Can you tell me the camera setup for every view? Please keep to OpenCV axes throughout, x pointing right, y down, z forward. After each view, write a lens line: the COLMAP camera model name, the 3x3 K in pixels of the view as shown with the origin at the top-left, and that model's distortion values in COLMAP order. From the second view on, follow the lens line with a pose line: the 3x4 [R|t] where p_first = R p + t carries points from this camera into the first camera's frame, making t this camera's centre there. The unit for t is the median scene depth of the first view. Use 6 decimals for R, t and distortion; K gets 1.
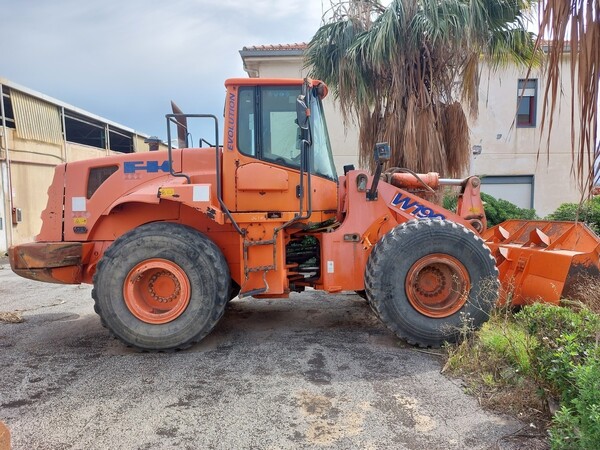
lens RADIAL K [[427.6, 0, 303.4], [0, 427.6, 225.3], [0, 0, 1]] dist [0.040497, -0.030188]
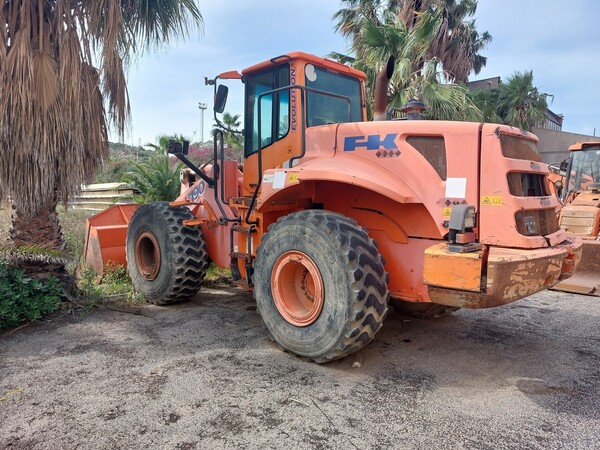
lens RADIAL K [[427.6, 0, 304.4], [0, 427.6, 226.9], [0, 0, 1]] dist [0.040497, -0.030188]
pose [[-0.695412, -0.054577, 0.716535, -0.968178], [0.033555, 0.993558, 0.108243, -0.089851], [-0.717827, 0.099317, -0.689101, 2.113710]]
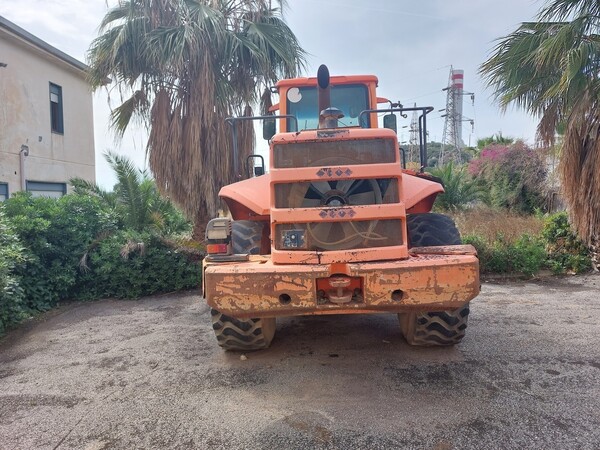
lens RADIAL K [[427.6, 0, 303.9], [0, 427.6, 222.6], [0, 0, 1]] dist [0.040497, -0.030188]
pose [[0.060927, -0.043993, 0.997172, -1.378160], [0.087624, 0.995407, 0.038561, -0.049412], [-0.994289, 0.085027, 0.064502, 1.263542]]
